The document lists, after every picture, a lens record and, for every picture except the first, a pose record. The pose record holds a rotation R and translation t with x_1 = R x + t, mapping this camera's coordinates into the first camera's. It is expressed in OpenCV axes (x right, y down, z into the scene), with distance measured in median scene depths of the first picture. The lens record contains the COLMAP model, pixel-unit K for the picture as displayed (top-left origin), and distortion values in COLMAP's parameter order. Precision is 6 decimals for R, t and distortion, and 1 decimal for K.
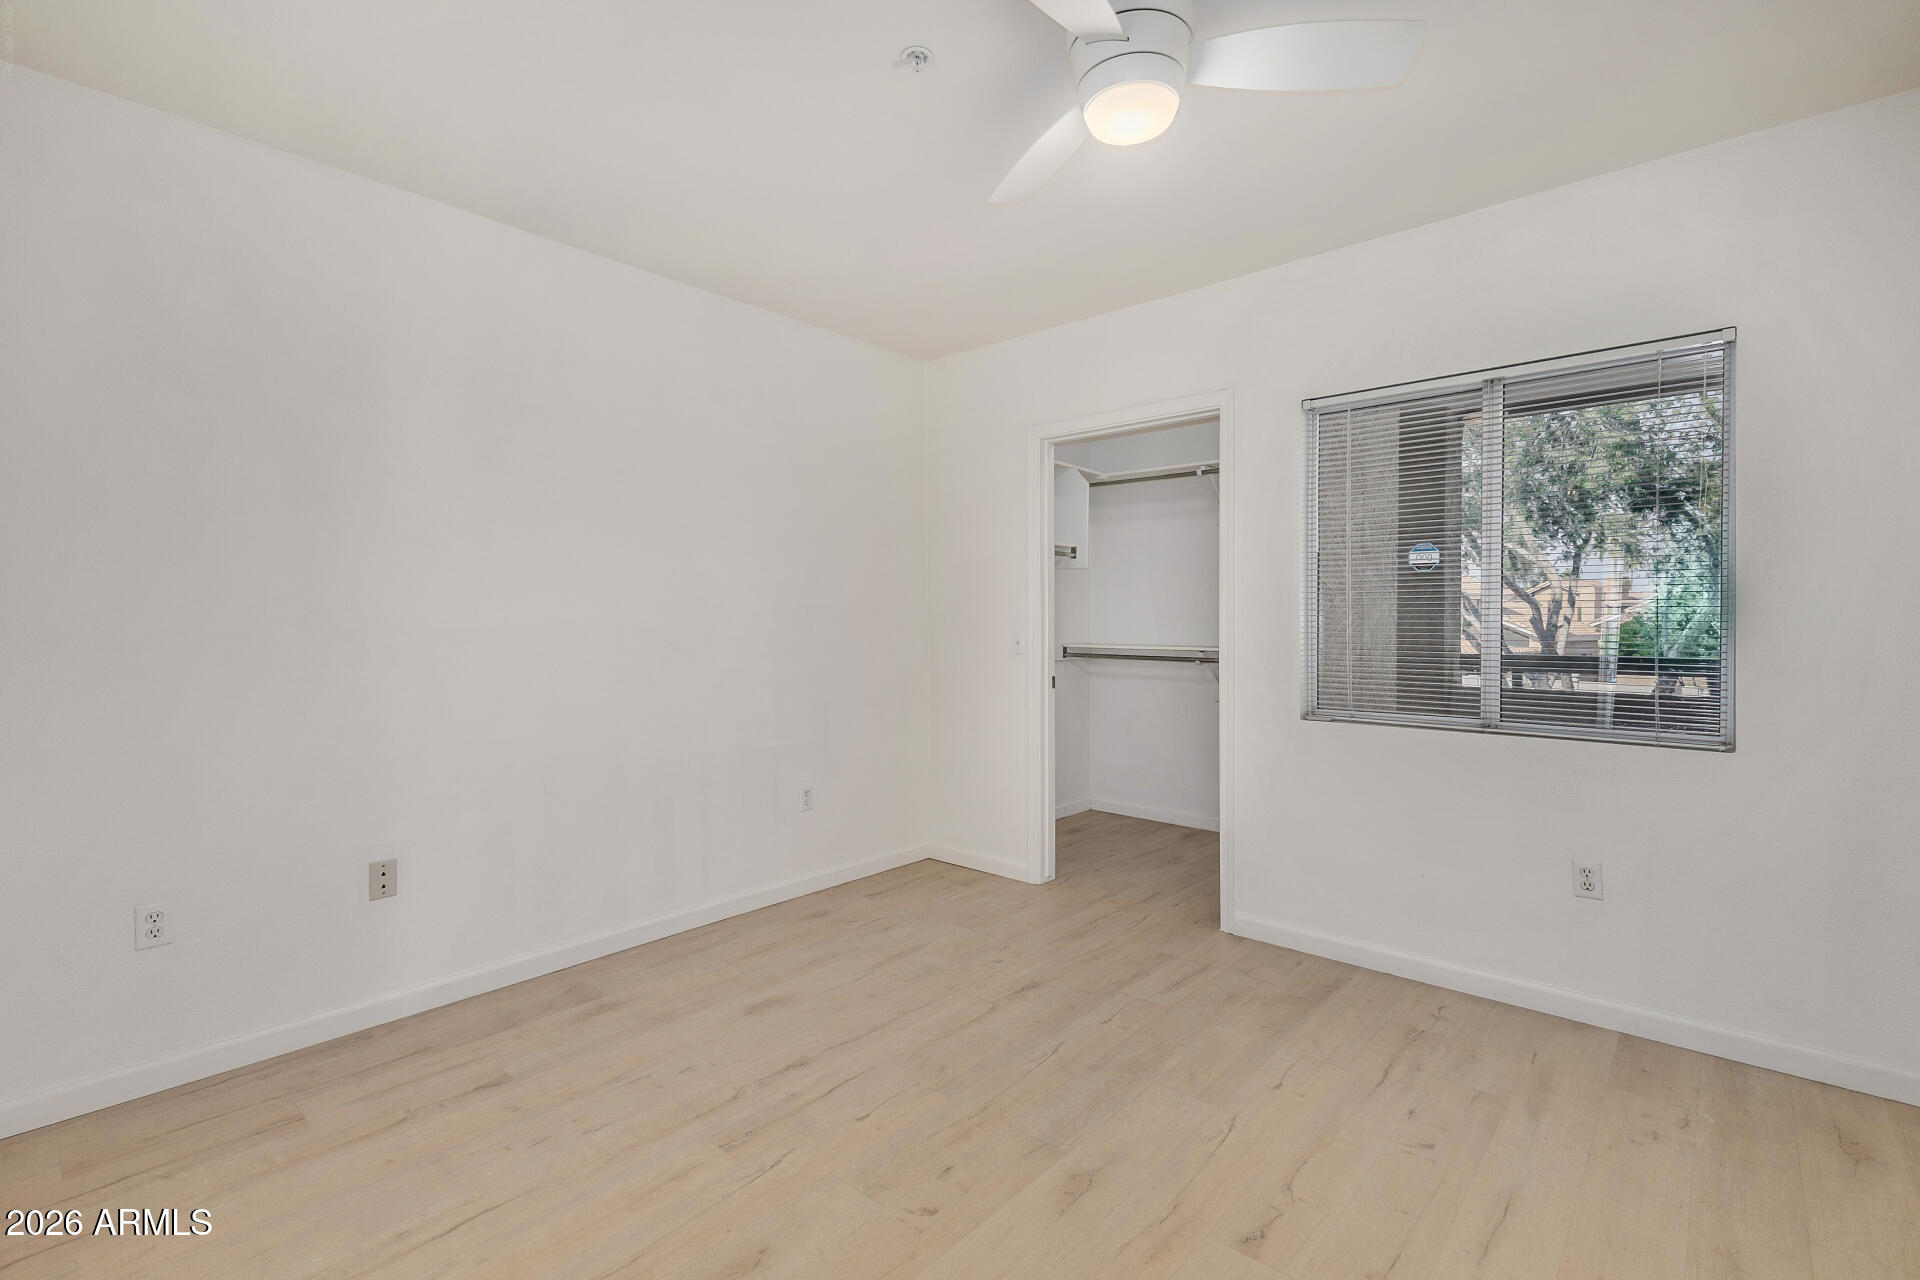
lens RADIAL K [[817.8, 0, 958.9], [0, 817.8, 635.9], [0, 0, 1]] dist [0.009626, -0.000173]
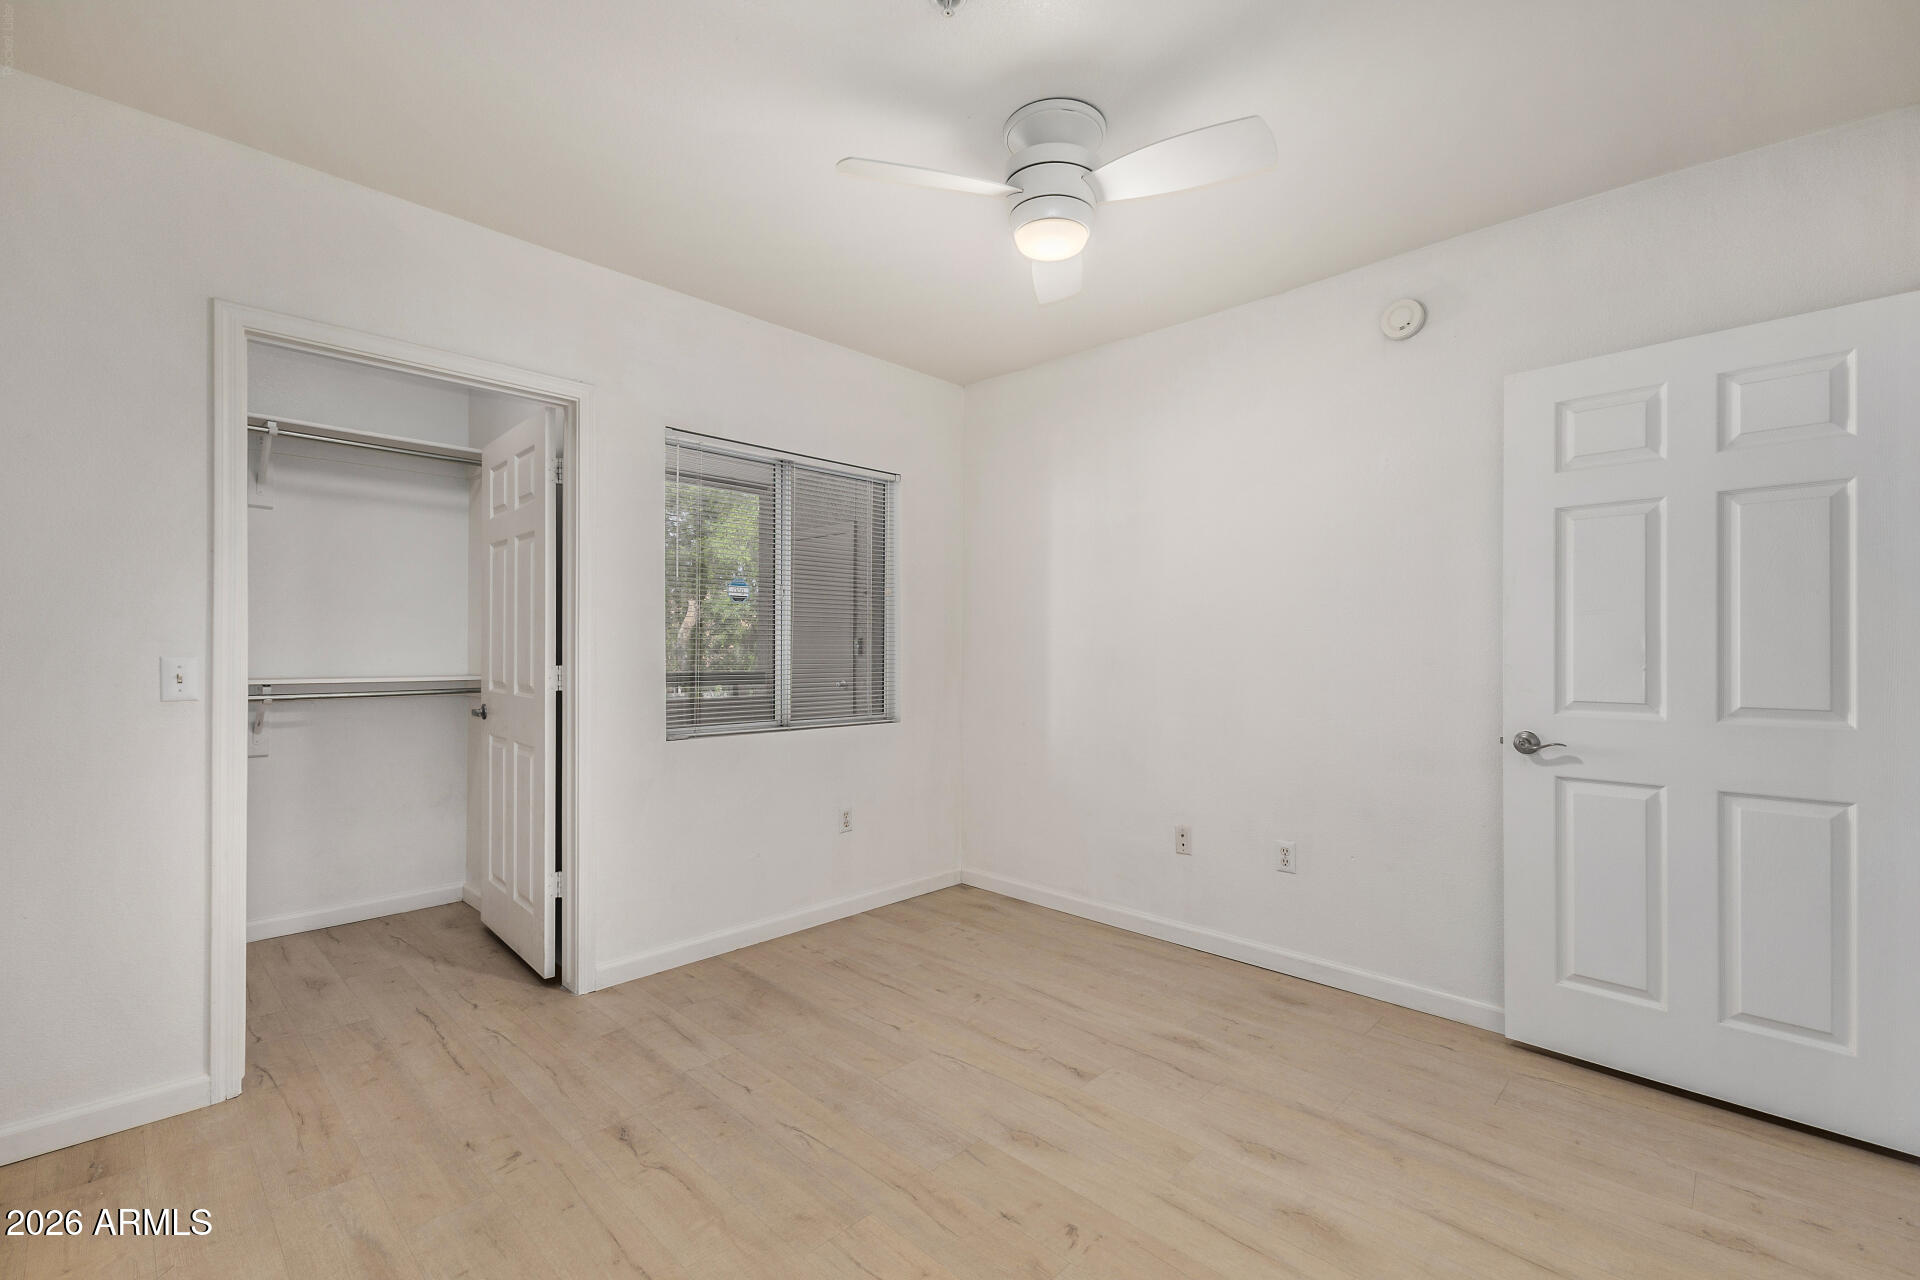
lens RADIAL K [[817.8, 0, 949.1], [0, 817.8, 648.6], [0, 0, 1]] dist [0.009626, -0.000173]
pose [[0.074297, 0.001107, 0.997236, -0.648478], [0.012055, 0.999925, -0.002008, -0.006150], [-0.997163, 0.012171, 0.074278, 0.658226]]
